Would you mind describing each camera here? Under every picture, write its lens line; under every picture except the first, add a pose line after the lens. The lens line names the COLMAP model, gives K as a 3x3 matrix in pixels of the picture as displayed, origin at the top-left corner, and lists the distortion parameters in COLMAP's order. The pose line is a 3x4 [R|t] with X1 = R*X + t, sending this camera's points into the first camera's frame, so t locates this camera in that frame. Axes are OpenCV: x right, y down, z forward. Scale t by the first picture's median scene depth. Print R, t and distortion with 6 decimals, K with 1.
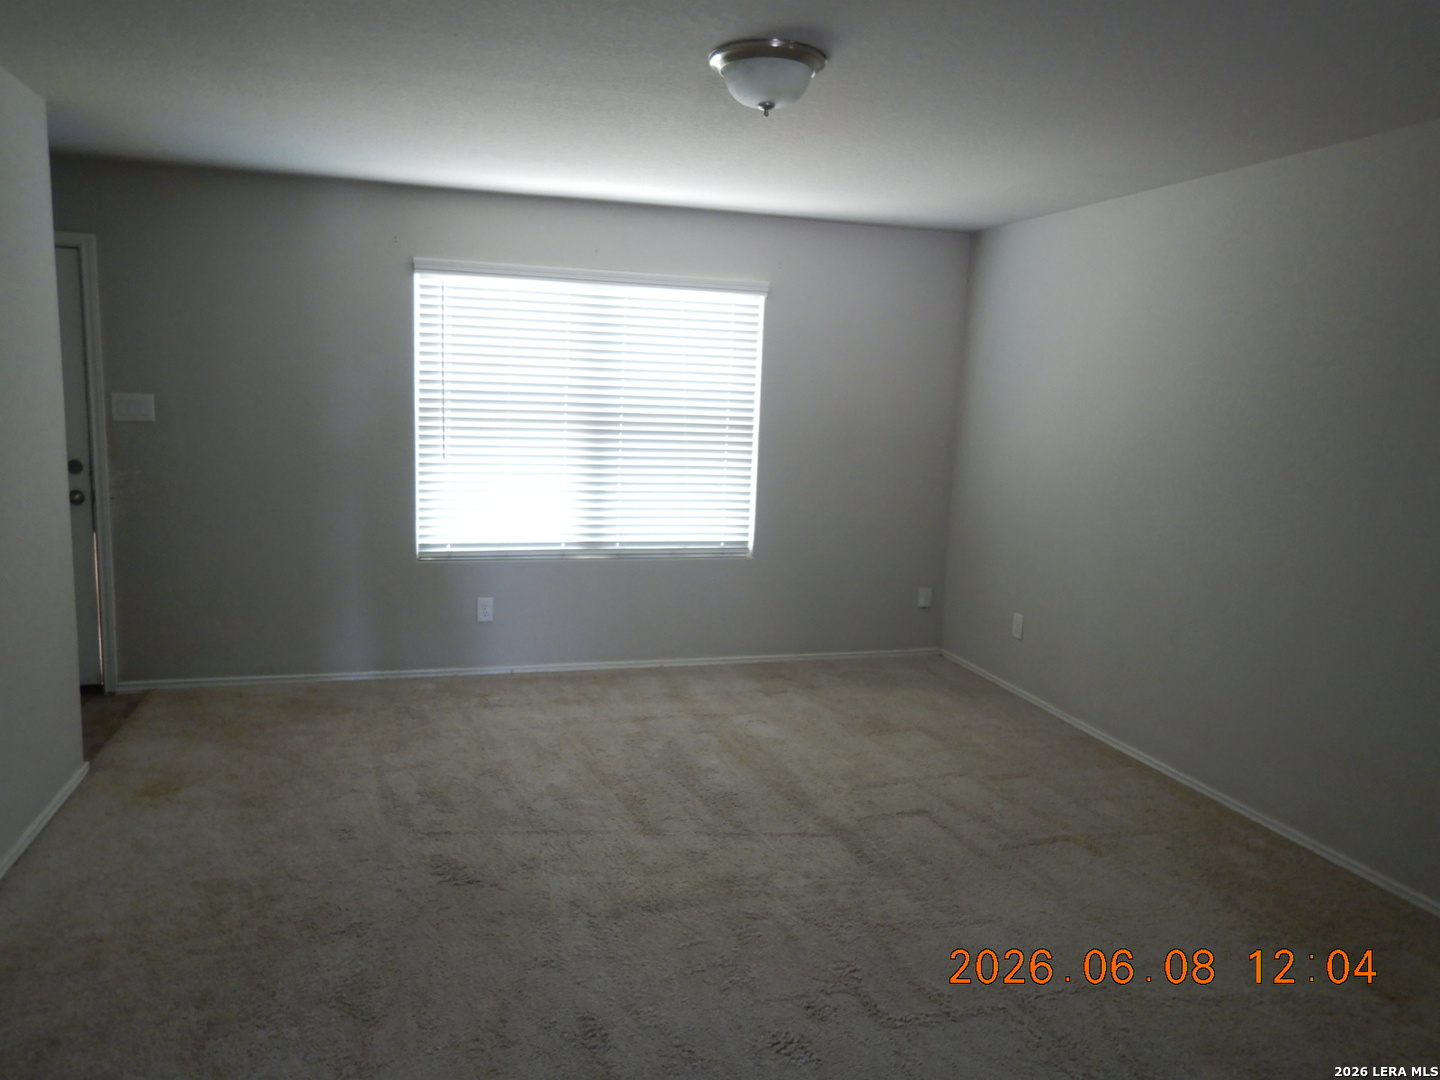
lens RADIAL K [[1044.4, 0, 720.4], [0, 1044.4, 542.5], [0, 0, 1]] dist [0.042026, -0.011184]
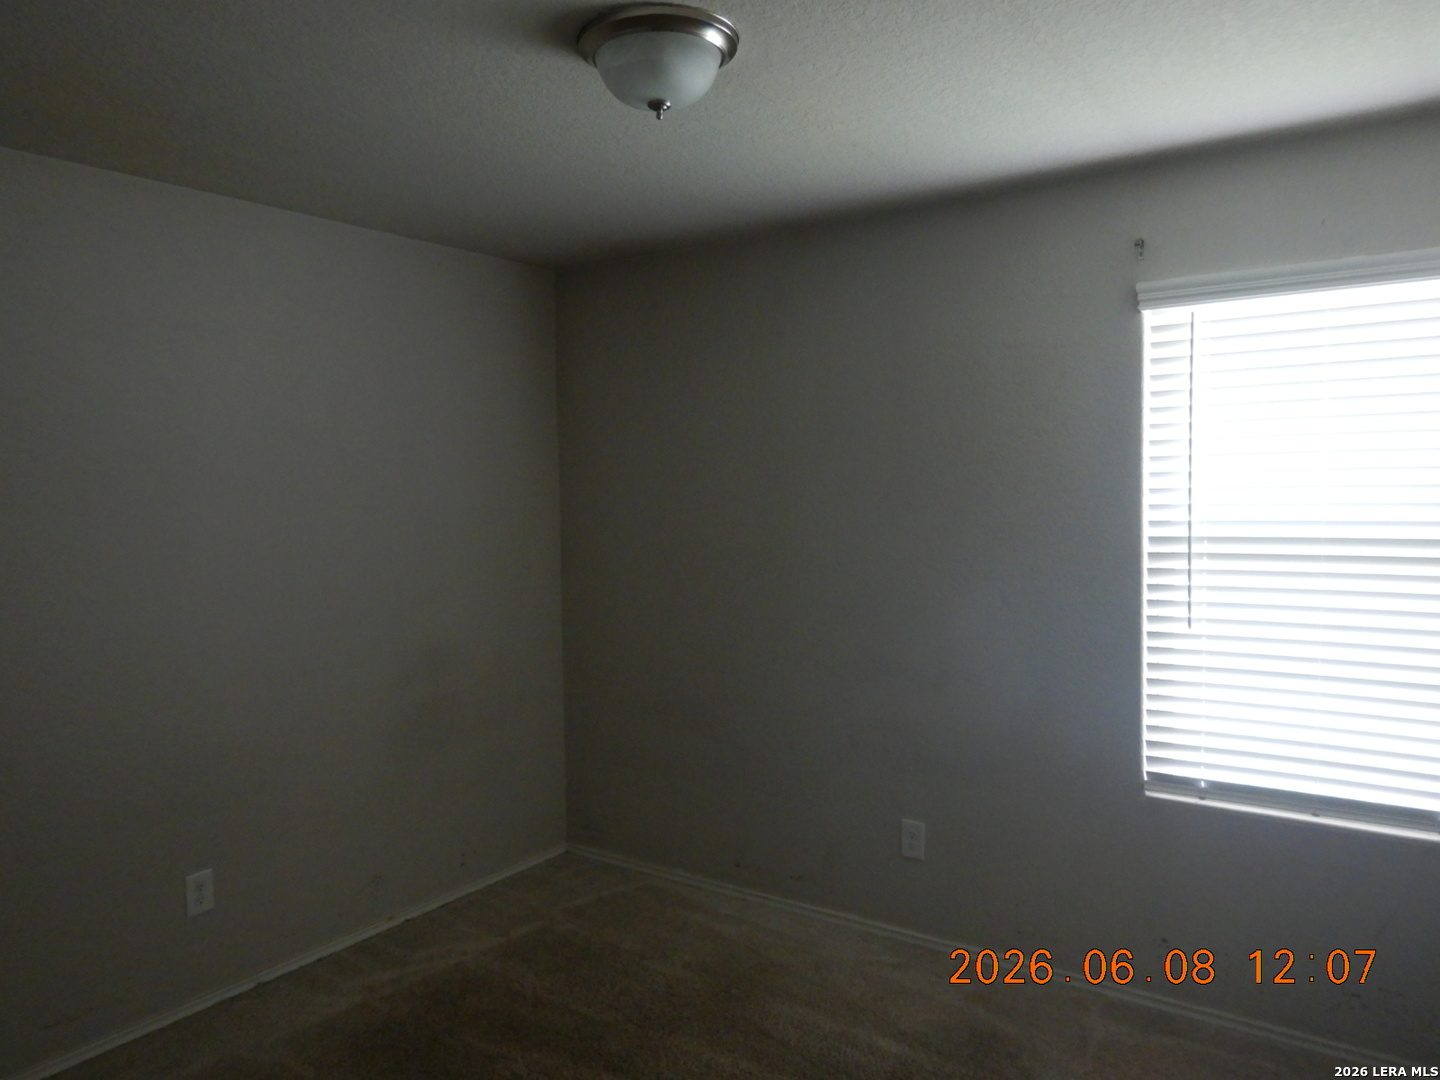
lens RADIAL K [[1044.4, 0, 718.4], [0, 1044.4, 543.2], [0, 0, 1]] dist [0.042026, -0.011184]
pose [[0.817624, 0.011257, -0.575642, -0.143428], [-0.034551, 0.998966, -0.029540, -0.098076], [0.574714, 0.044041, 0.817168, 0.383332]]
